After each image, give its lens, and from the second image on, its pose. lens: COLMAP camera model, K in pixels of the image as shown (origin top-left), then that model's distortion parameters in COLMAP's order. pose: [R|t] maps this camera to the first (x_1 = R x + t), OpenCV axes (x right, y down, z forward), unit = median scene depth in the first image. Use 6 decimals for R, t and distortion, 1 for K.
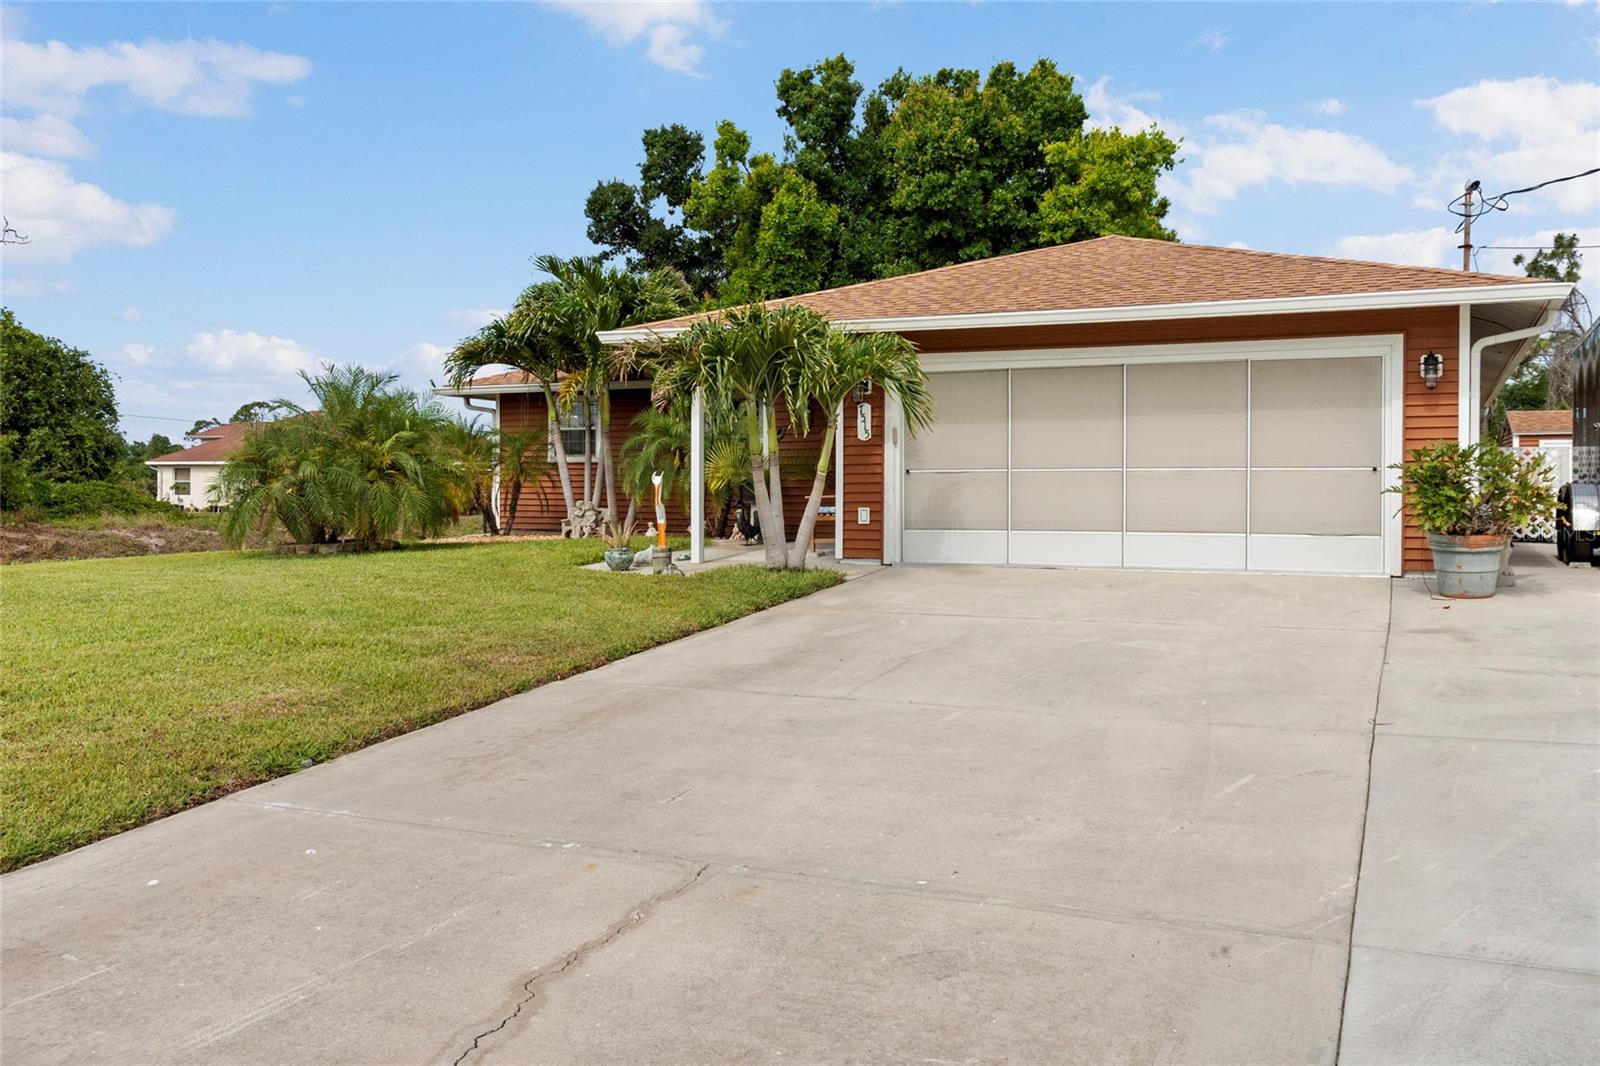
lens RADIAL K [[1403.5, 0, 770.6], [0, 1403.5, 446.1], [0, 0, 1]] dist [-0.016213, 0.008322]
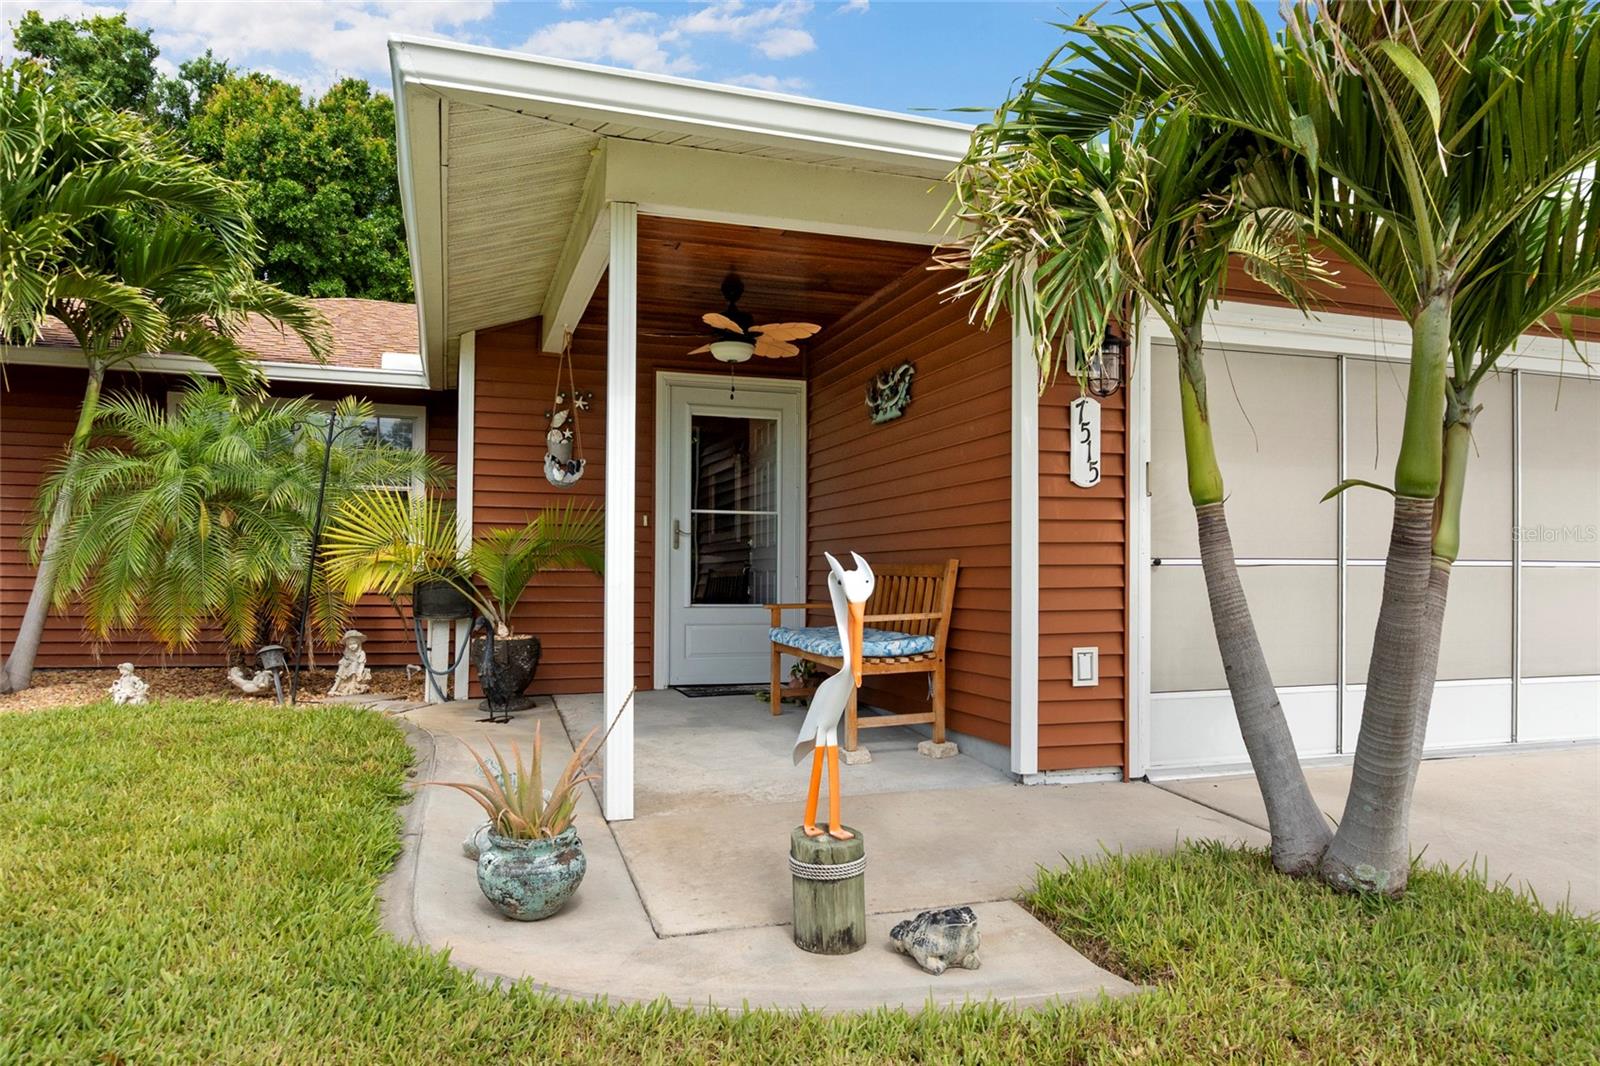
lens RADIAL K [[1086.0, 0, 801.9], [0, 1086.0, 550.0], [0, 0, 1]] dist [-0.021832, 0.001309]
pose [[0.723197, 0.020533, 0.690337, -0.091890], [-0.029023, 0.999579, 0.000675, 0.007289], [-0.690032, -0.020524, 0.723488, 0.349343]]
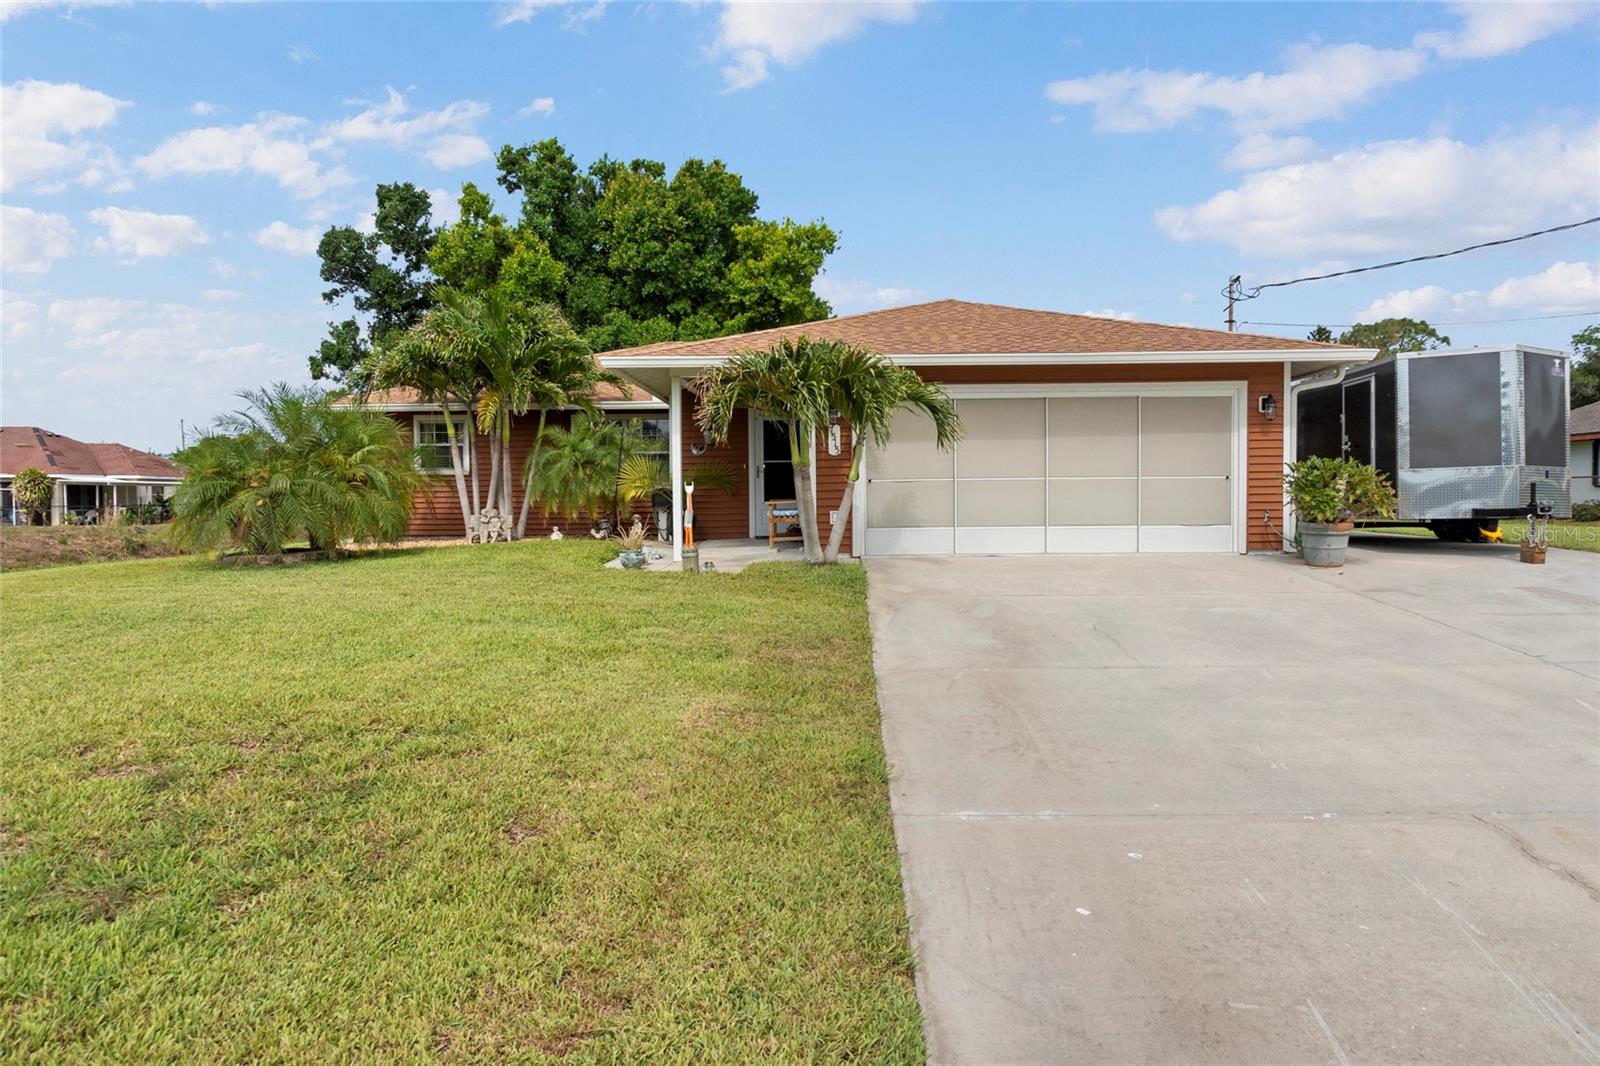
lens RADIAL K [[1088.2, 0, 799.3], [0, 1088.2, 477.7], [0, 0, 1]] dist [-0.025562, 0.001076]
pose [[0.920585, -0.002730, 0.390533, -0.138999], [-0.002235, 0.999922, 0.012258, 0.001662], [-0.390537, -0.012158, 0.920507, 0.062424]]
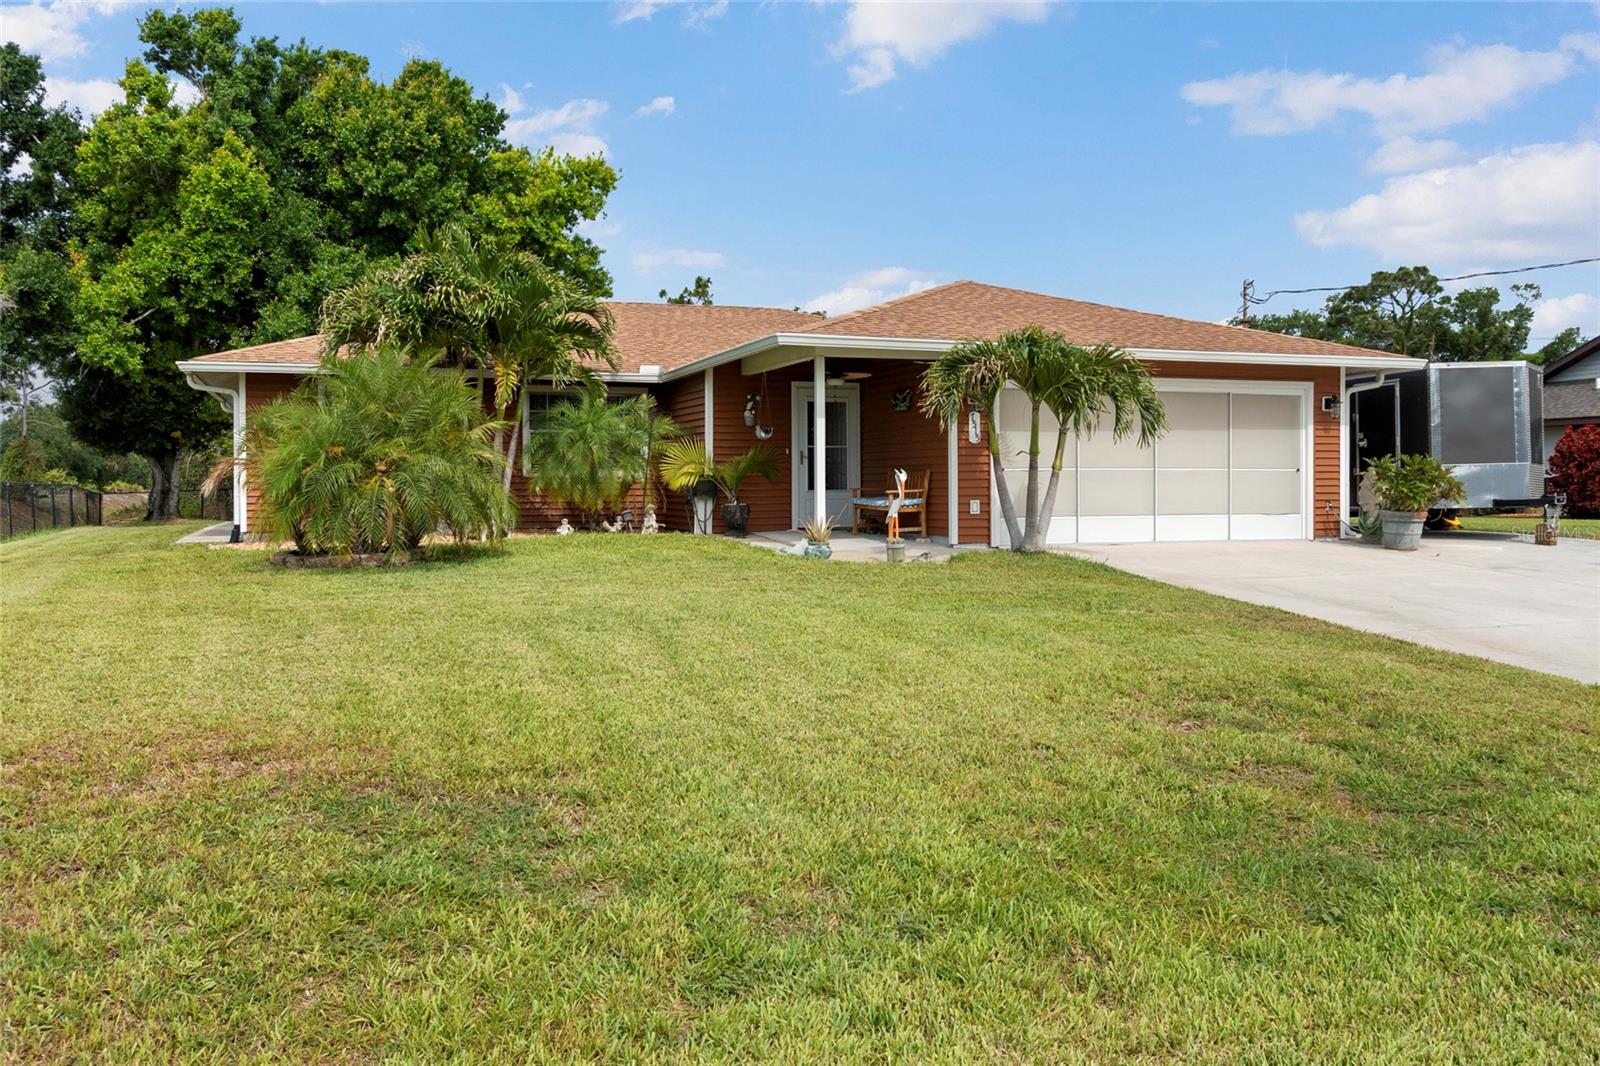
lens RADIAL K [[1363.5, 0, 800.6], [0, 1363.5, 438.8], [0, 0, 1]] dist [-0.017192, 0.002000]
pose [[0.700875, 0.020203, 0.712998, -0.361440], [-0.019932, 0.999763, -0.008736, 0.002202], [-0.713006, -0.008089, 0.701111, 0.127519]]
